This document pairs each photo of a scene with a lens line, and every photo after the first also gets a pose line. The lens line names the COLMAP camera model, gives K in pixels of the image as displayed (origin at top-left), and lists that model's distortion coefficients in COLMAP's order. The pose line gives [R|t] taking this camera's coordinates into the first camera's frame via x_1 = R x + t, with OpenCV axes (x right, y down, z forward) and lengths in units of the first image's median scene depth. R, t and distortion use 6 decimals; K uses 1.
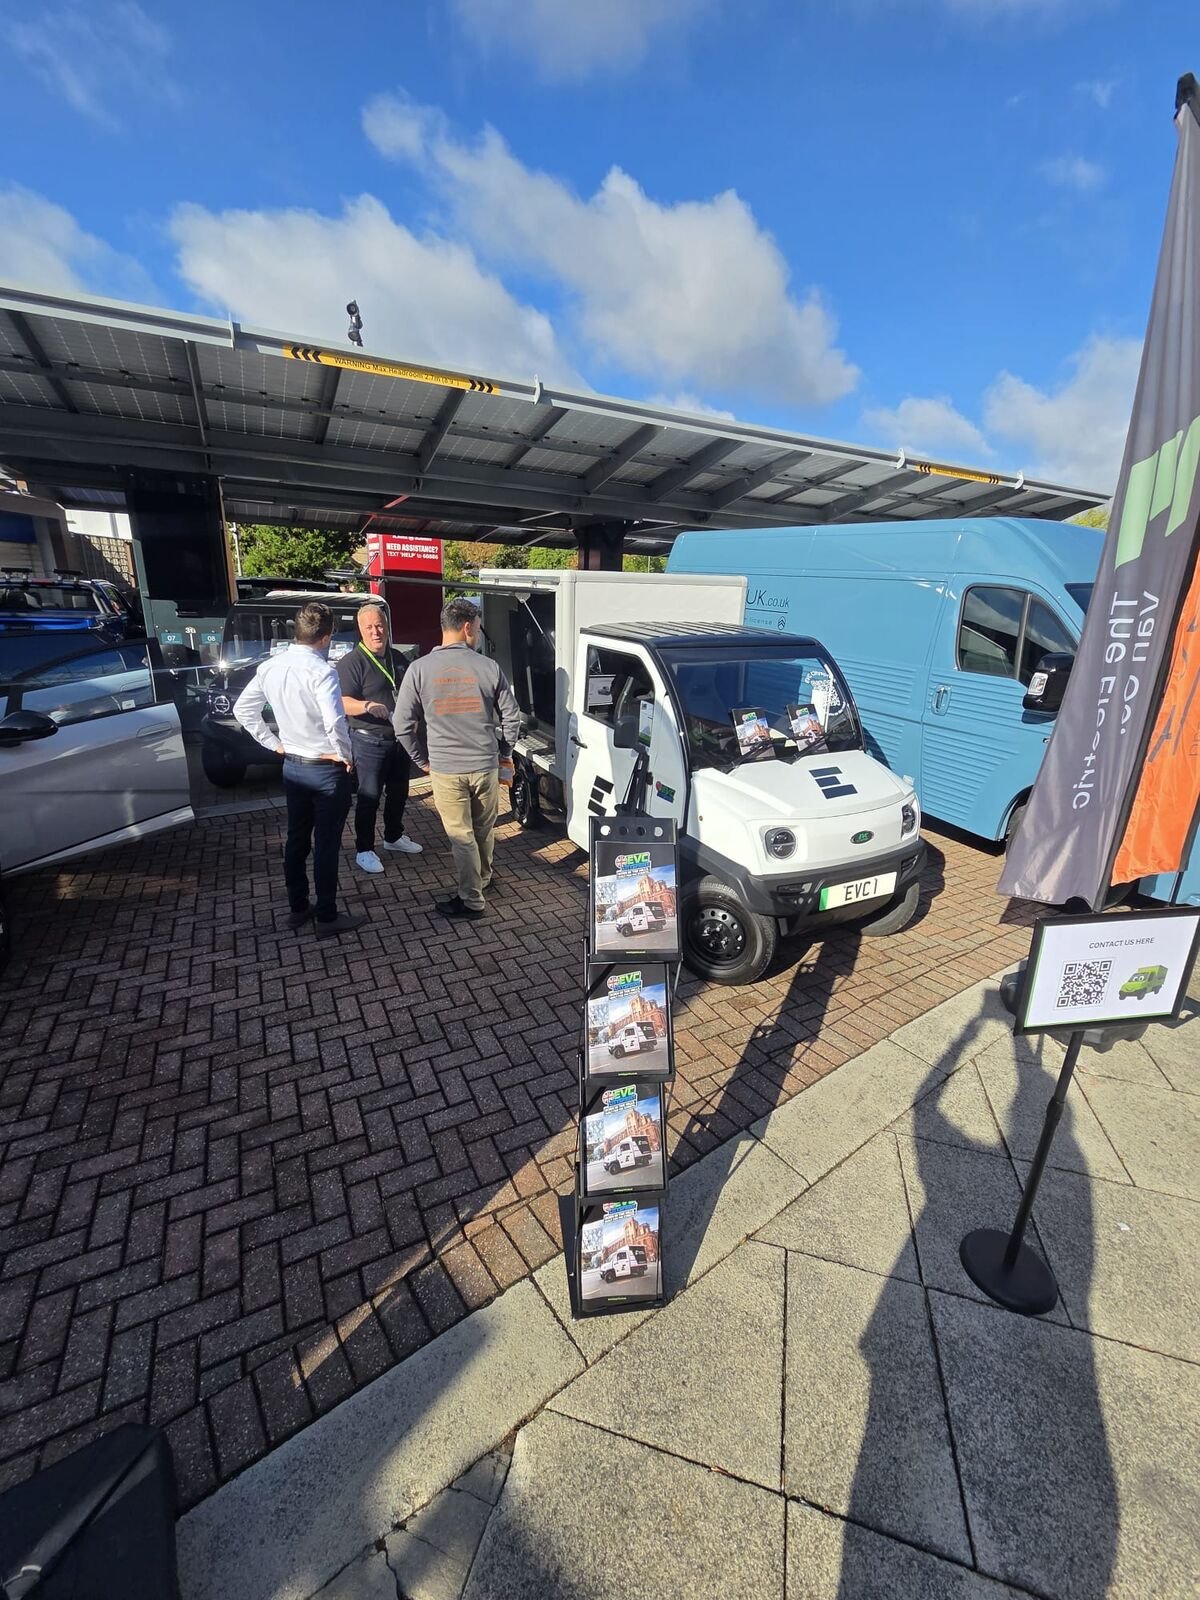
lens RADIAL K [[709.4, 0, 607.8], [0, 709.4, 819.5], [0, 0, 1]] dist [-0.003348, -0.000830]
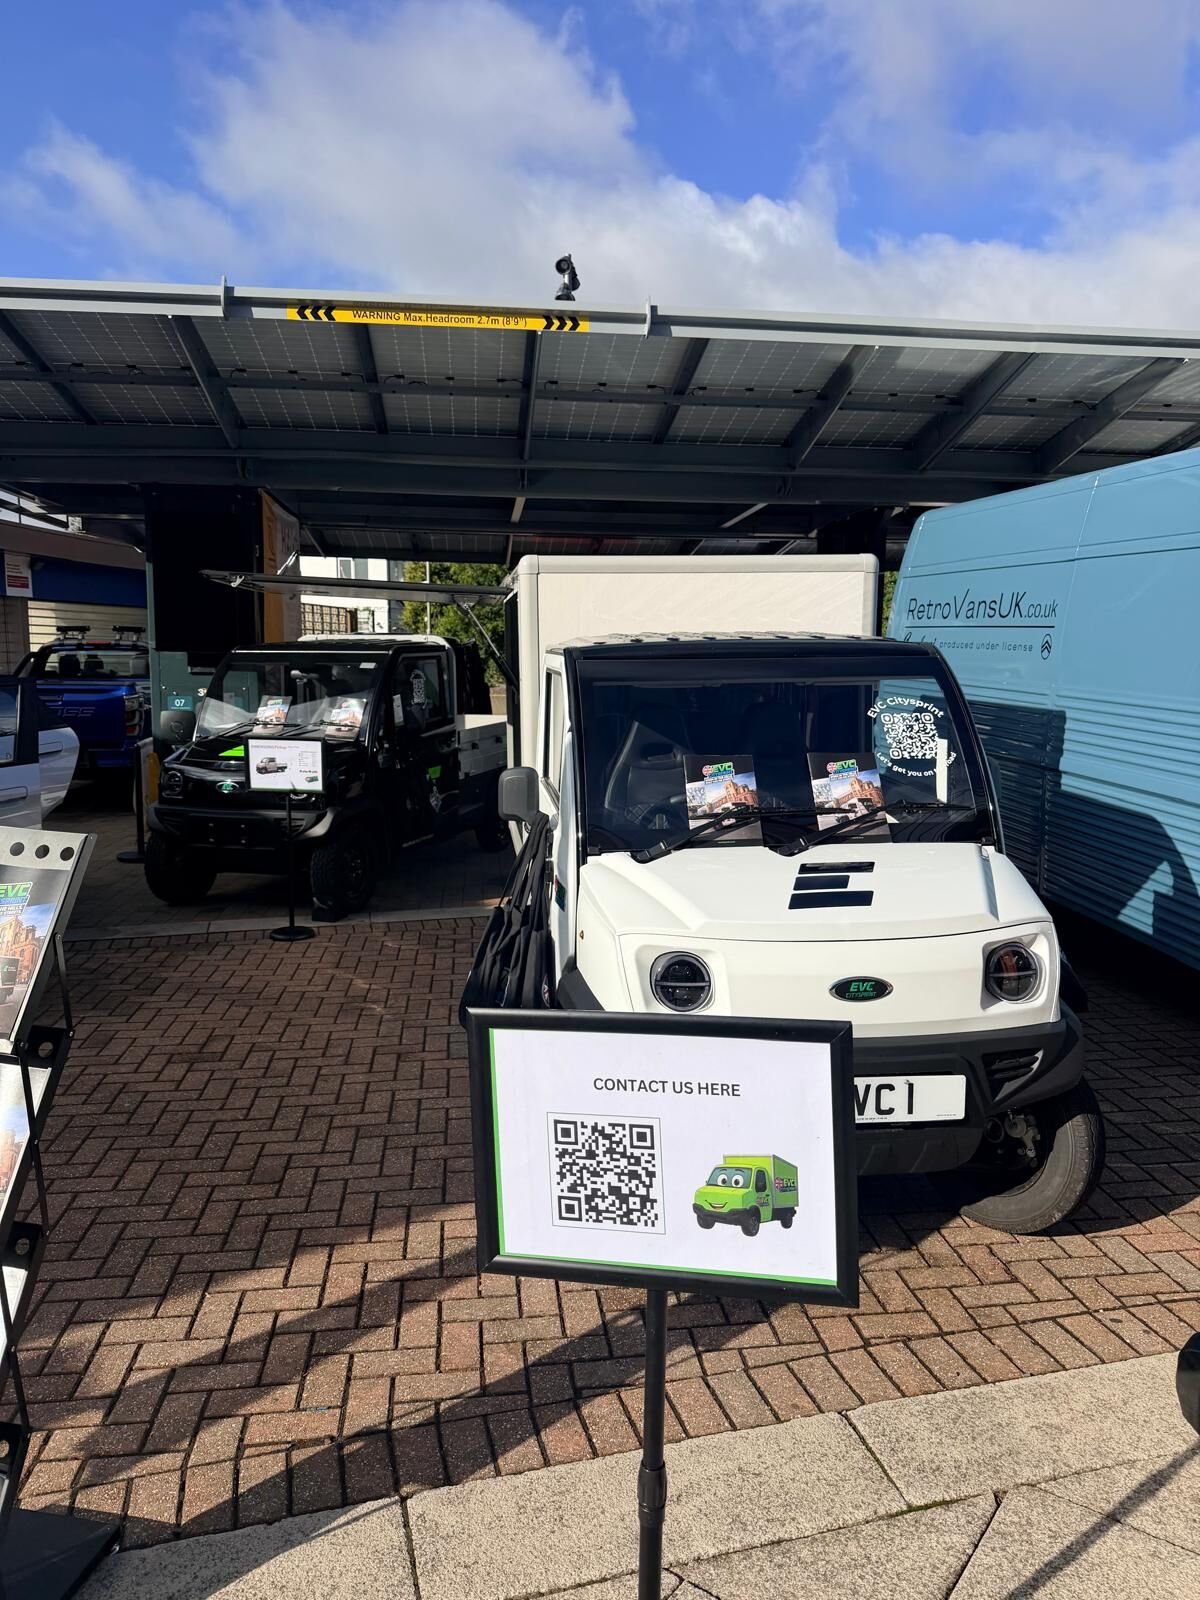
lens RADIAL K [[1214.8, 0, 592.3], [0, 1214.8, 796.7], [0, 0, 1]] dist [0.128236, -0.312804]
pose [[0.921111, 0.010359, -0.389163, 0.478346], [-0.092159, 0.977034, -0.192124, 0.070324], [0.378235, 0.212832, 0.900911, 0.098555]]
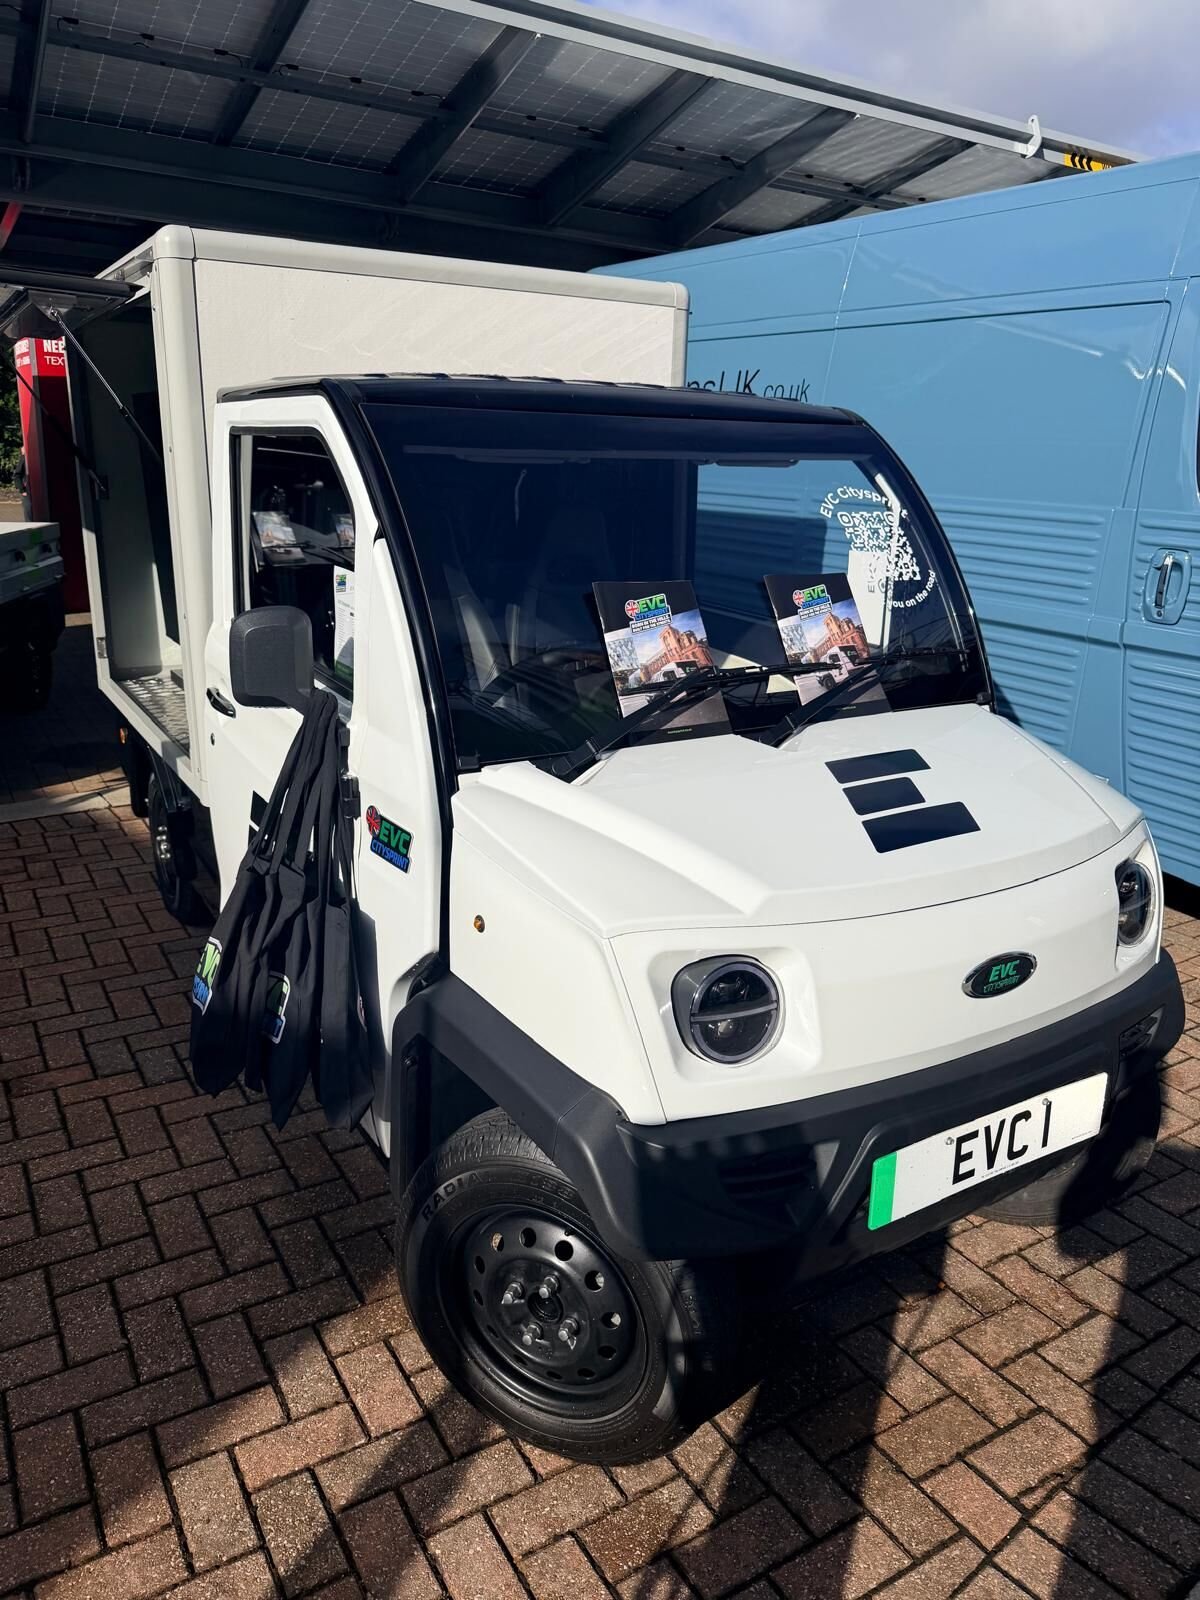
lens RADIAL K [[1178.0, 0, 614.5], [0, 1178.0, 799.7], [0, 0, 1]] dist [0.002898, -0.007052]
pose [[0.998769, -0.024301, 0.043233, 0.158044], [0.026447, 0.998410, -0.049770, -0.027152], [-0.041955, 0.050852, 0.997825, 0.454005]]
